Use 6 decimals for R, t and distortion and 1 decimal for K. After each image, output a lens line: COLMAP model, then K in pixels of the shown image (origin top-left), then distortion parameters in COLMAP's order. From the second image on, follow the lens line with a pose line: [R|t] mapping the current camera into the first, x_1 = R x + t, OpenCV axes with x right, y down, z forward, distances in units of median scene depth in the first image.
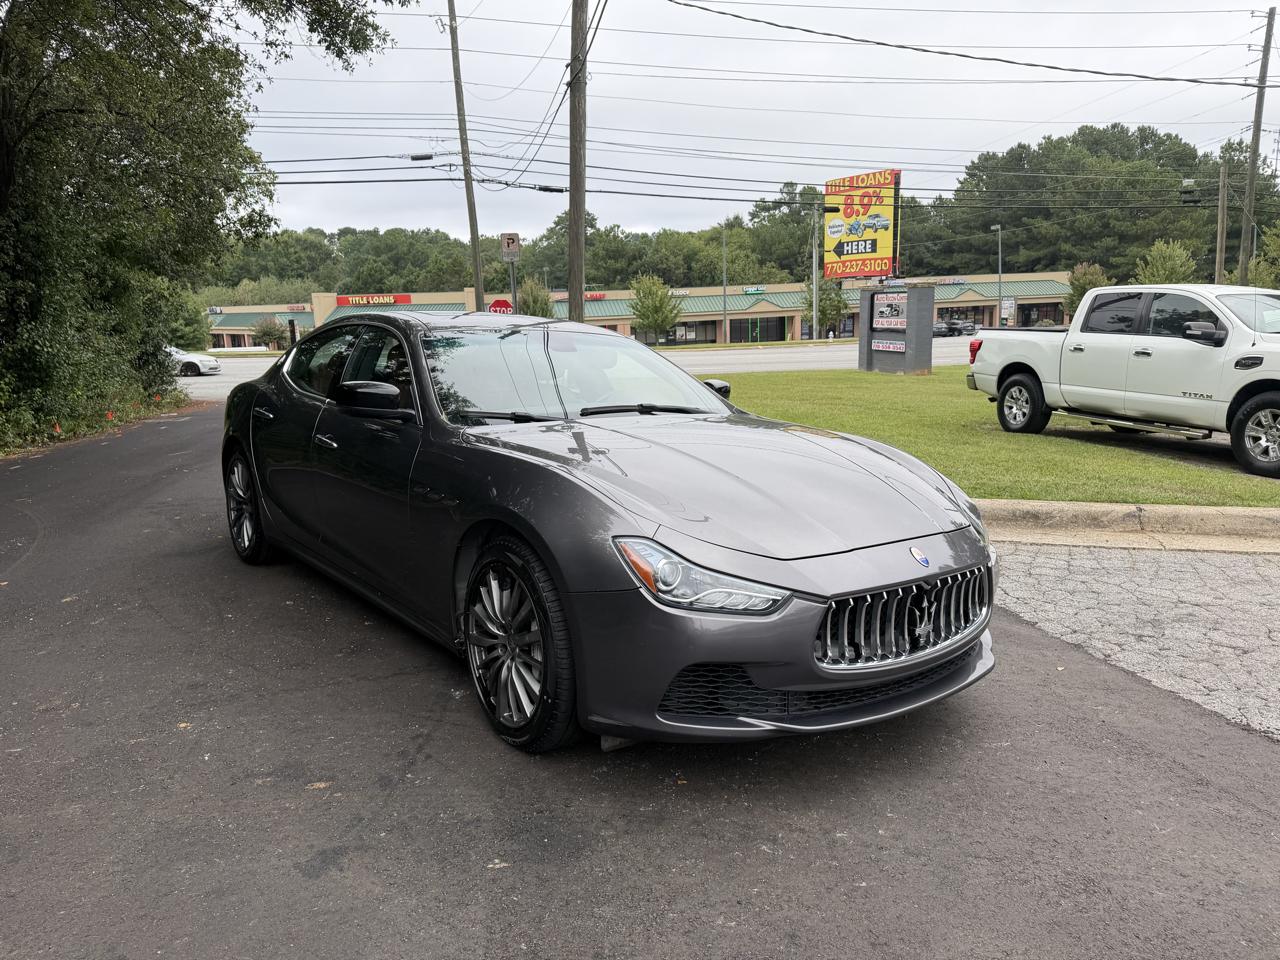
lens RADIAL K [[888.1, 0, 654.4], [0, 888.1, 462.6], [0, 0, 1]] dist [0.040768, -0.045679]
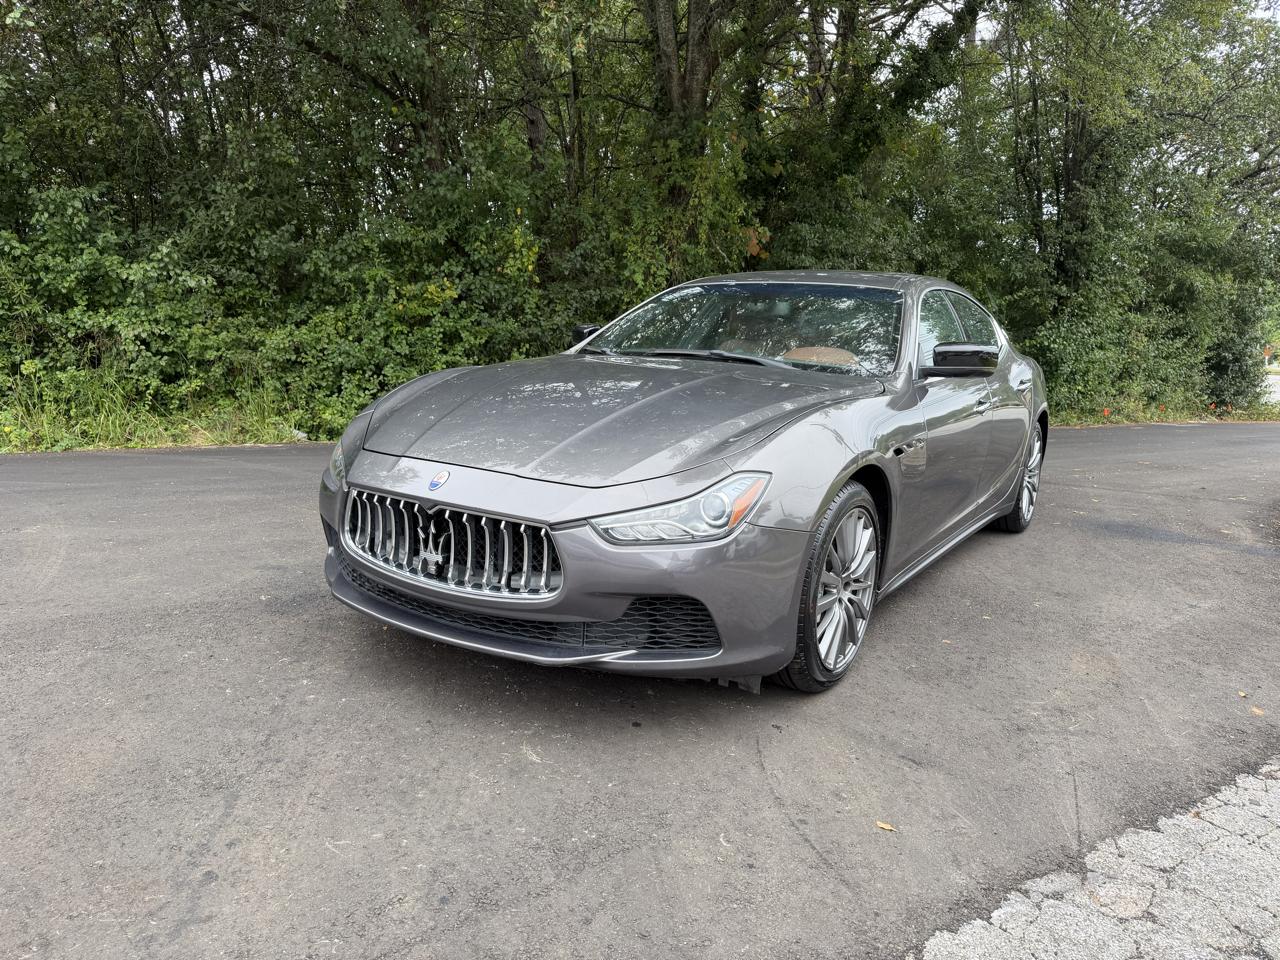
lens RADIAL K [[889.7, 0, 654.8], [0, 889.7, 484.9], [0, 0, 1]] dist [0.042508, -0.049802]
pose [[0.331550, 0.162441, -0.929348, 0.373345], [-0.162244, 0.980207, 0.113449, -0.009873], [0.929382, 0.113167, 0.351342, 0.264363]]
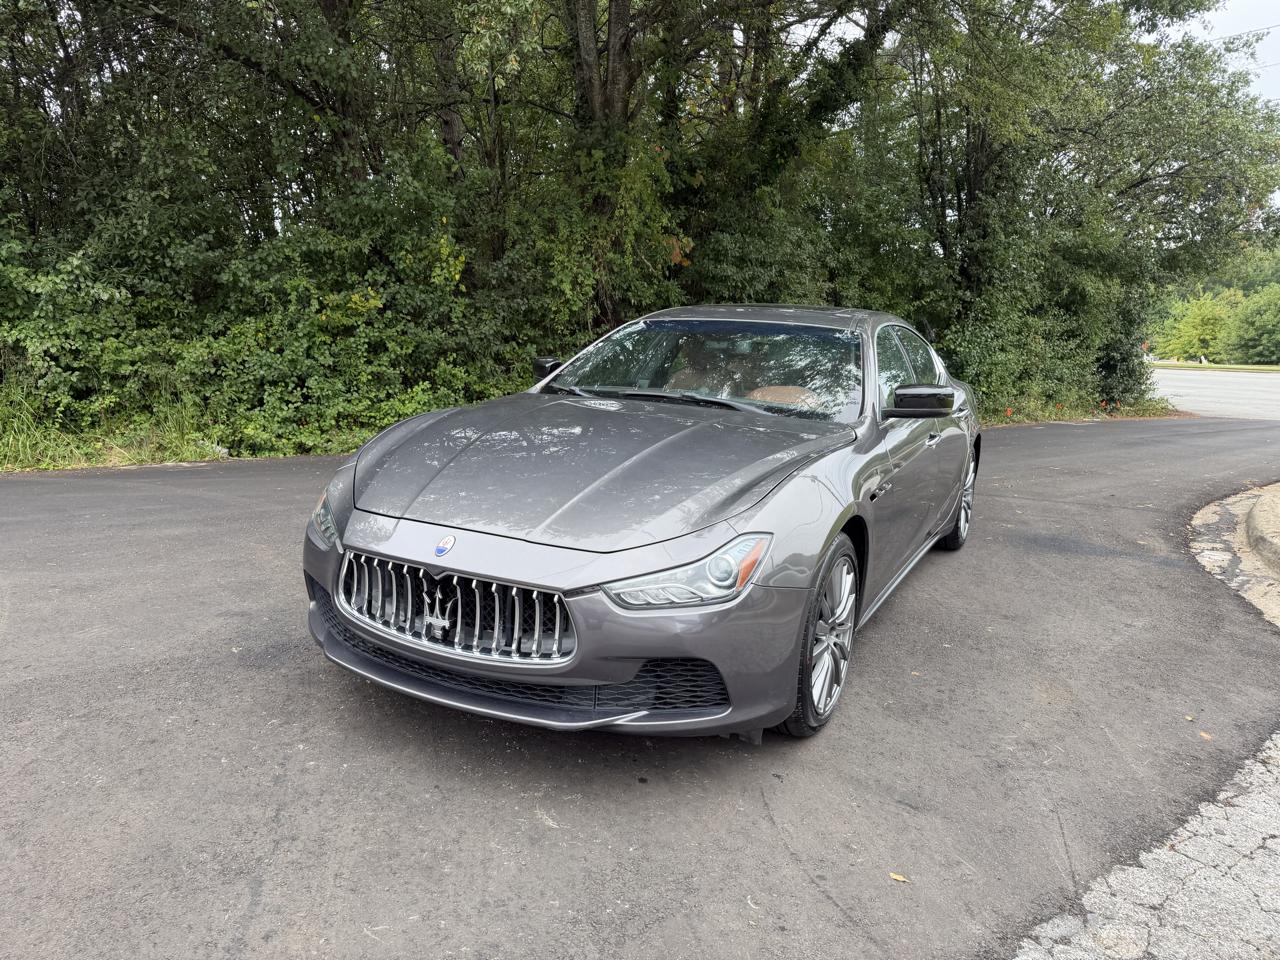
lens RADIAL K [[889.7, 0, 642.0], [0, 889.7, 474.7], [0, 0, 1]] dist [0.037208, -0.040960]
pose [[0.413799, 0.153718, -0.897297, 0.365260], [-0.156603, 0.982968, 0.096175, -0.027477], [0.896798, 0.100722, 0.430823, 0.231785]]
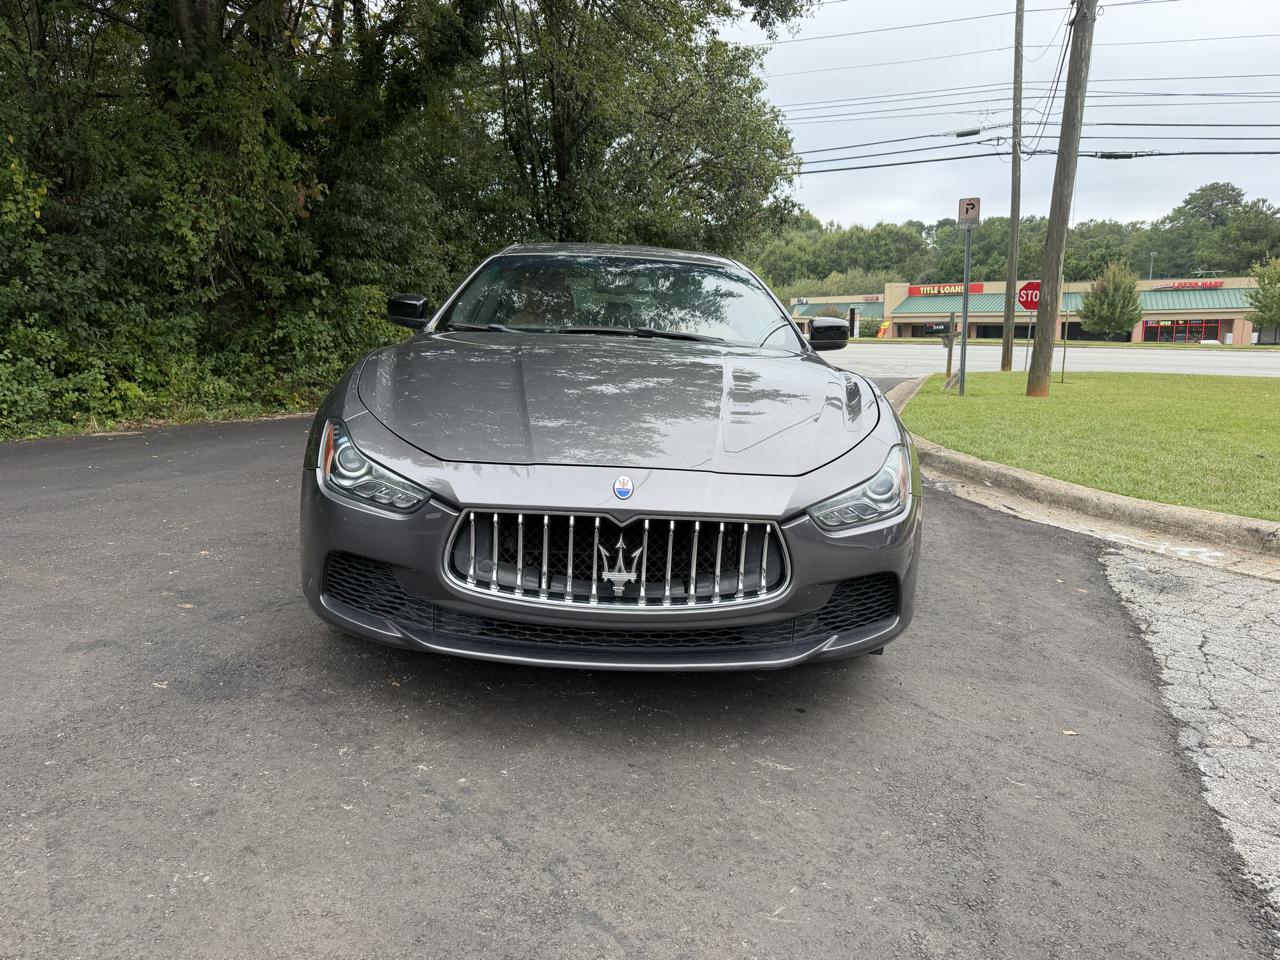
lens RADIAL K [[896.4, 0, 645.3], [0, 896.4, 467.4], [0, 0, 1]] dist [0.032426, -0.040180]
pose [[0.807473, 0.117367, -0.578111, 0.233885], [-0.110021, 0.992775, 0.047881, 0.014085], [0.579554, 0.024941, 0.814552, 0.104990]]
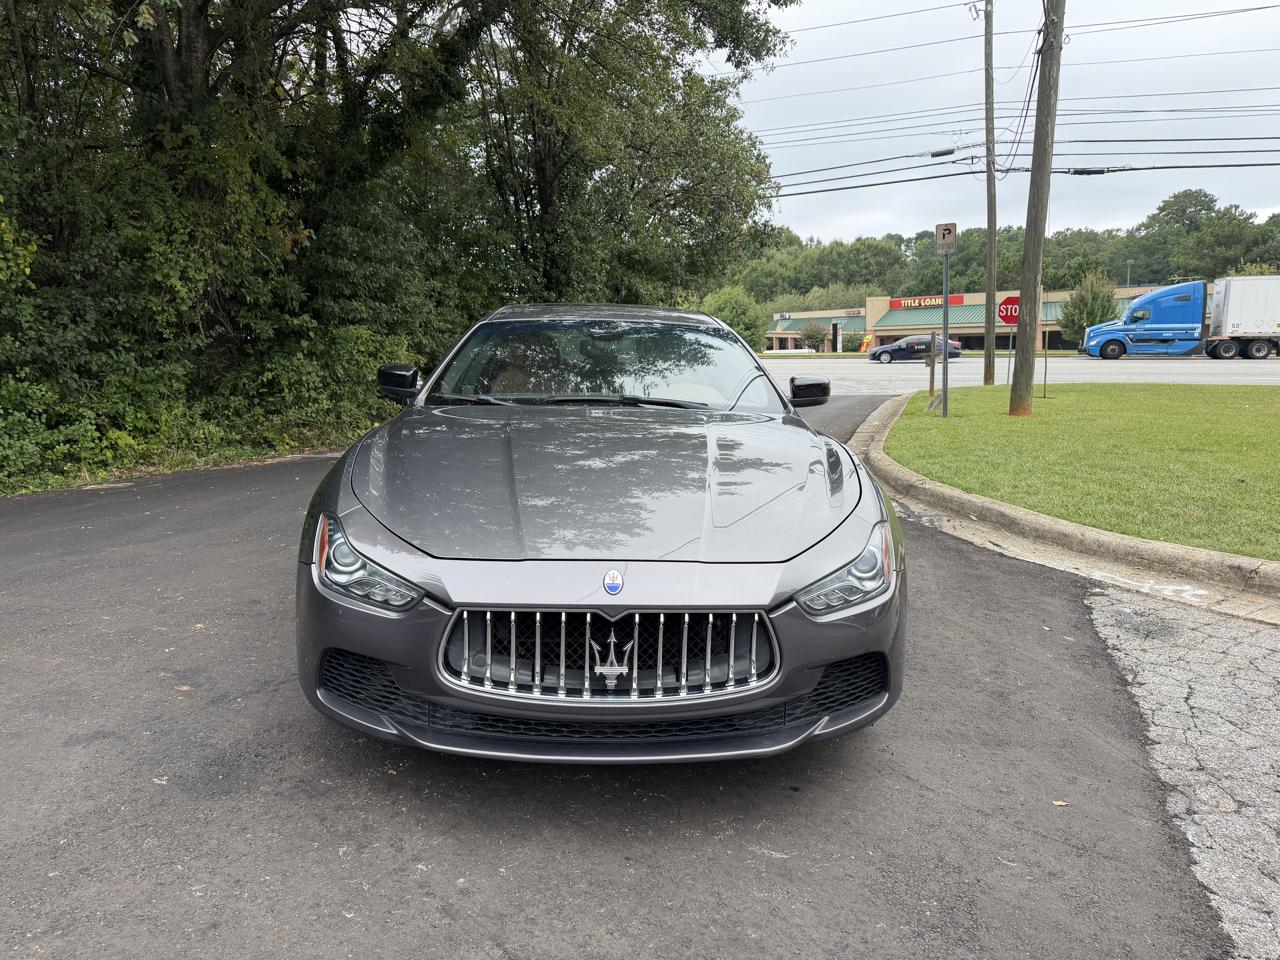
lens RADIAL K [[892.6, 0, 637.9], [0, 892.6, 456.9], [0, 0, 1]] dist [0.037325, -0.045882]
pose [[0.812702, 0.078085, -0.577424, 0.235113], [-0.083861, 0.996337, 0.016704, -0.007620], [0.576614, 0.034847, 0.816273, 0.100204]]
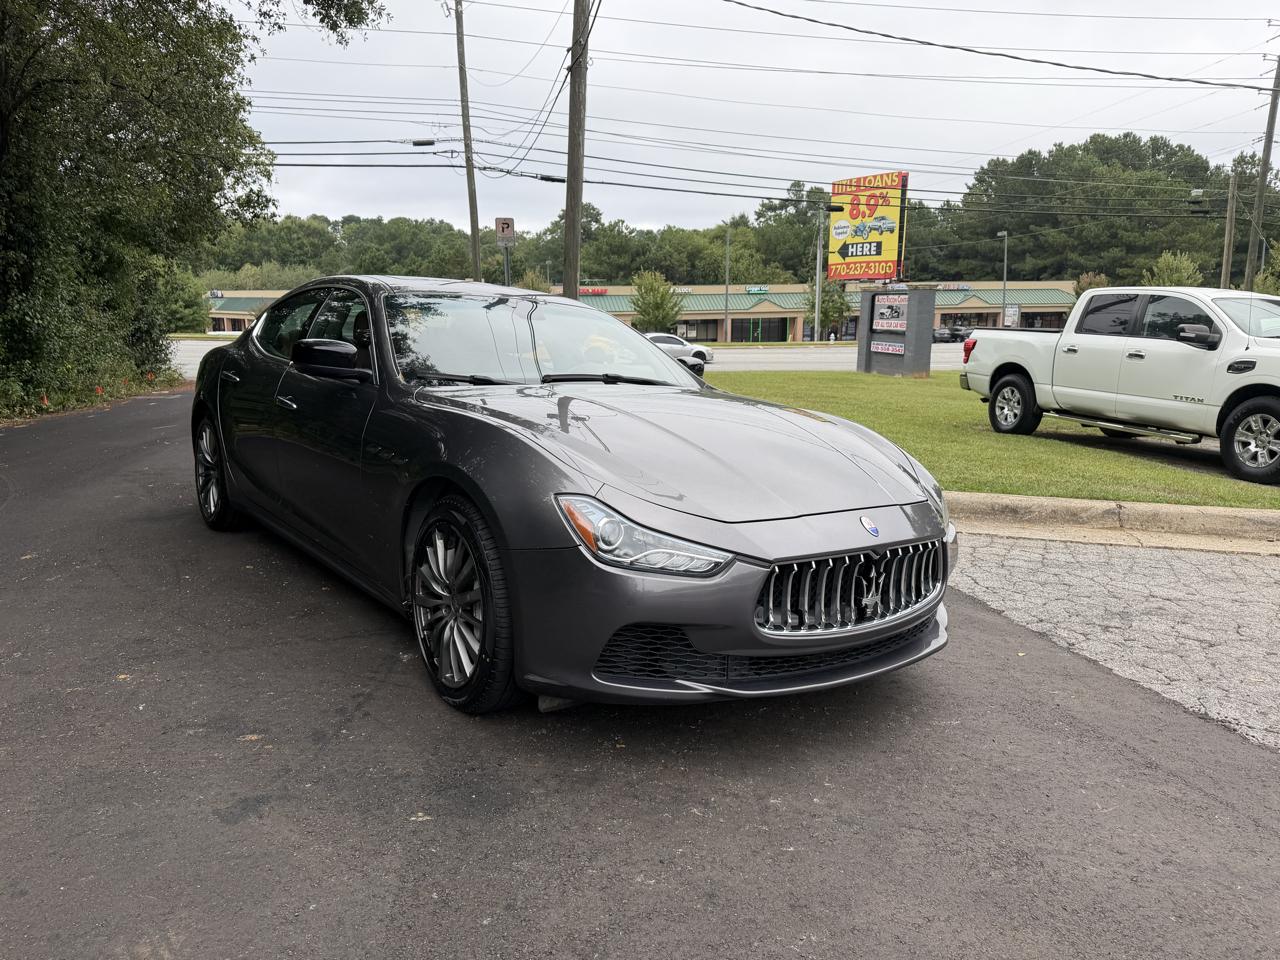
lens RADIAL K [[888.9, 0, 648.4], [0, 888.9, 476.2], [0, 0, 1]] dist [0.039691, -0.044459]
pose [[0.999508, 0.031163, -0.003655, 0.016636], [-0.031095, 0.999364, 0.017431, 0.012259], [0.004196, -0.017308, 0.999841, 0.005916]]
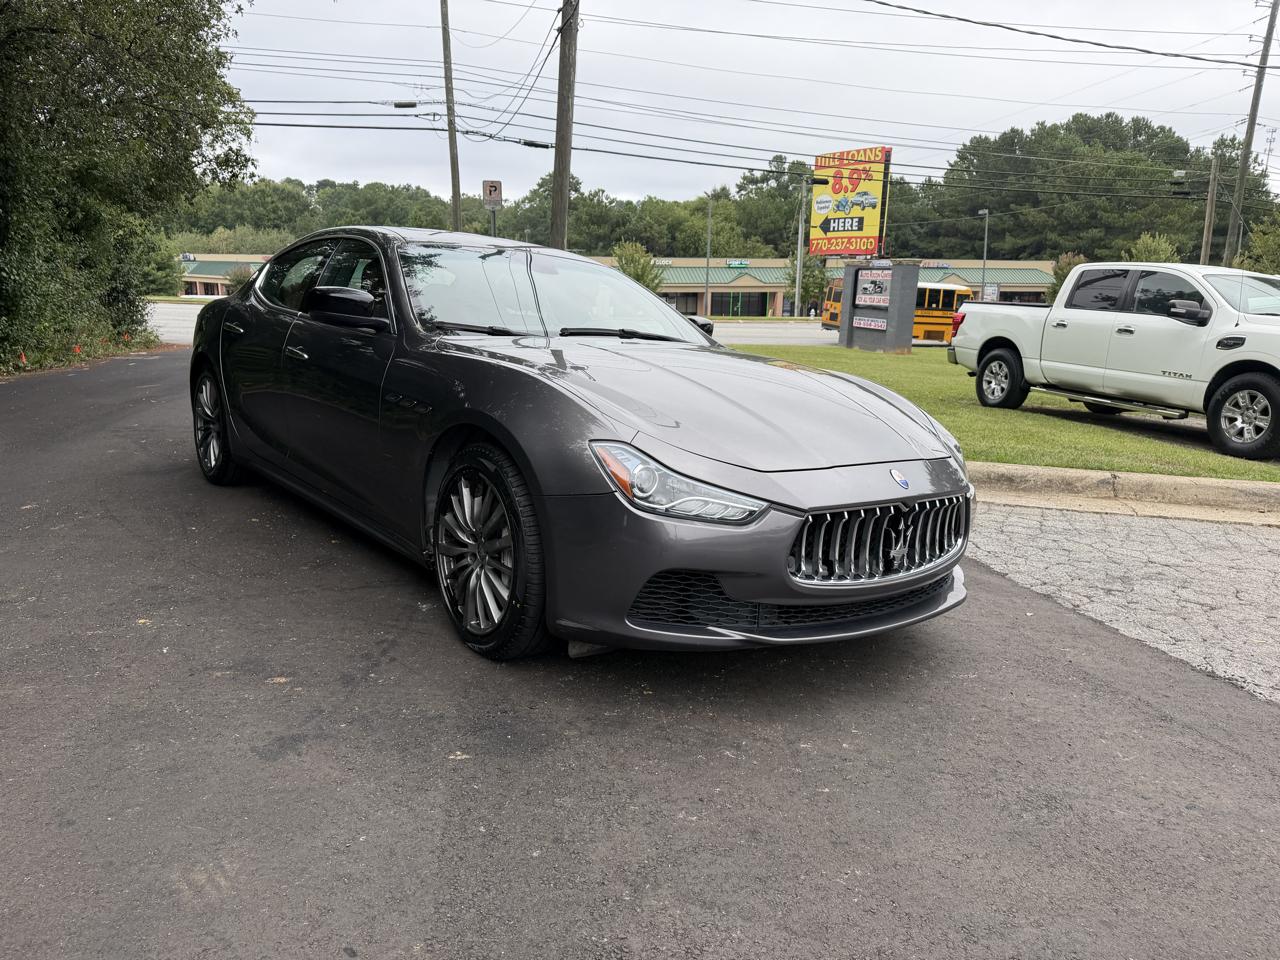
lens RADIAL K [[889.7, 0, 642.0], [0, 889.7, 474.7], [0, 0, 1]] dist [0.037208, -0.040960]
pose [[0.998782, 0.046295, 0.017060, -0.001141], [-0.047015, 0.997902, 0.044521, 0.021063], [-0.014963, -0.045269, 0.998863, 0.005926]]
